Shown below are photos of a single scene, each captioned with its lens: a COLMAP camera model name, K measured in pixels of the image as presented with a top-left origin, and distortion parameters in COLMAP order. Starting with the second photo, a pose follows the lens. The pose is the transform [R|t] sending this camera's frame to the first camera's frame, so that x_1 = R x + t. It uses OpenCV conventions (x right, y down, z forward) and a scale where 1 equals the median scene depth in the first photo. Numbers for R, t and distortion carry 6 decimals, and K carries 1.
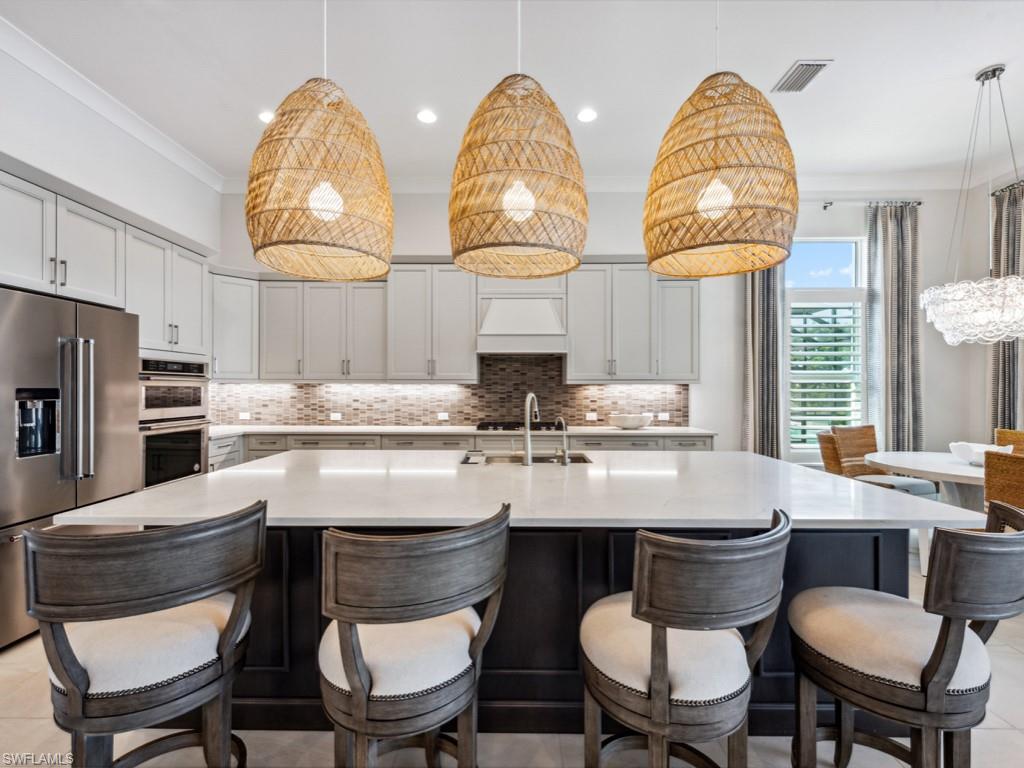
lens RADIAL K [[463.2, 0, 517.9], [0, 463.2, 385.3], [0, 0, 1]] dist [0.010411, 0.000301]
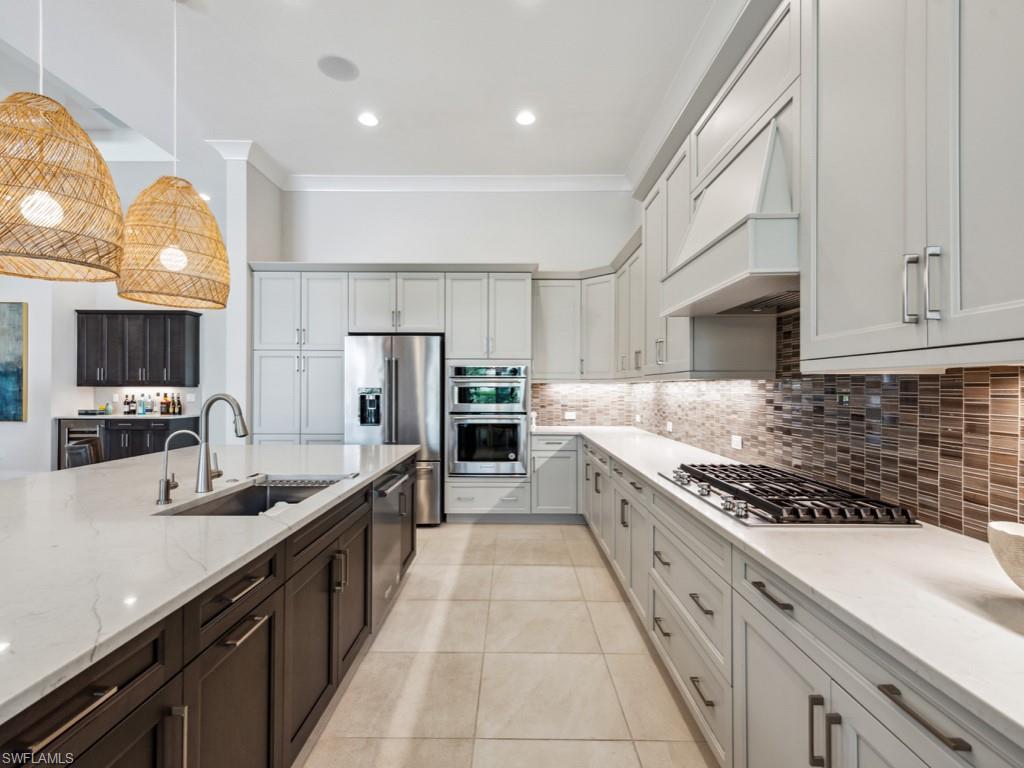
lens RADIAL K [[463.2, 0, 517.9], [0, 463.2, 385.3], [0, 0, 1]] dist [0.010411, 0.000301]
pose [[0.019555, -0.011516, -0.999742, 0.366242], [-0.000614, 0.999933, -0.011530, 0.008281], [0.999809, 0.000840, 0.019546, 0.748243]]
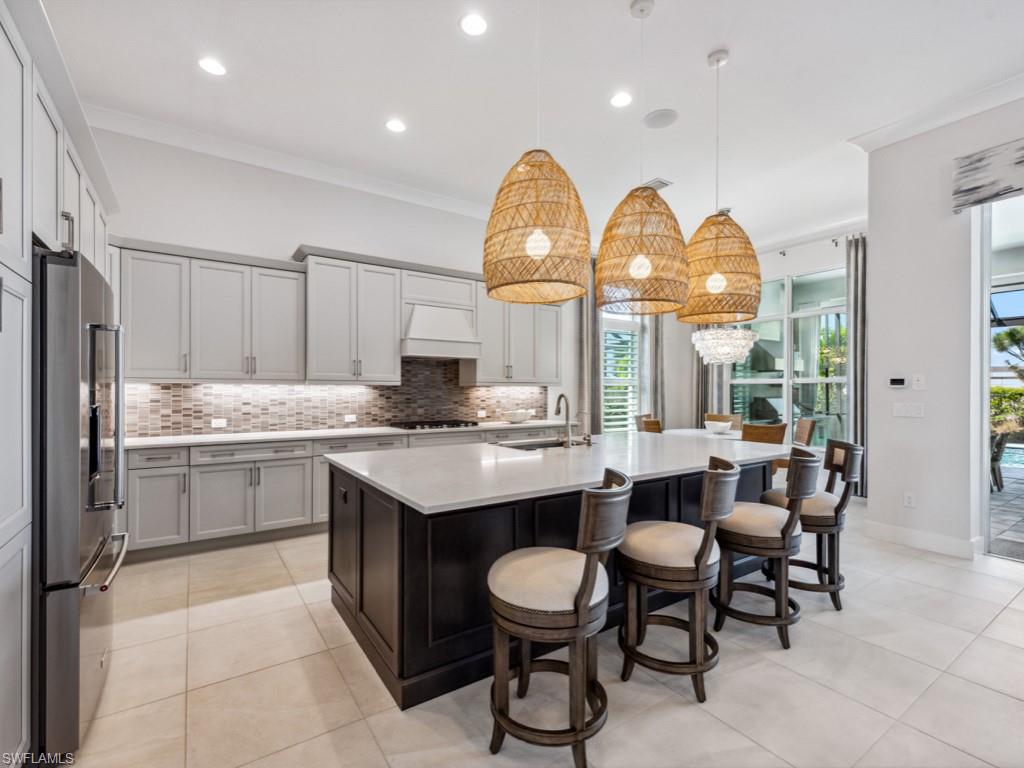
lens RADIAL K [[463.2, 0, 517.9], [0, 463.2, 385.3], [0, 0, 1]] dist [0.010411, 0.000301]
pose [[0.817742, 0.005705, 0.575557, -0.434895], [-0.005999, 0.999981, -0.001389, -0.002960], [-0.575554, -0.002318, 0.817760, 0.000840]]
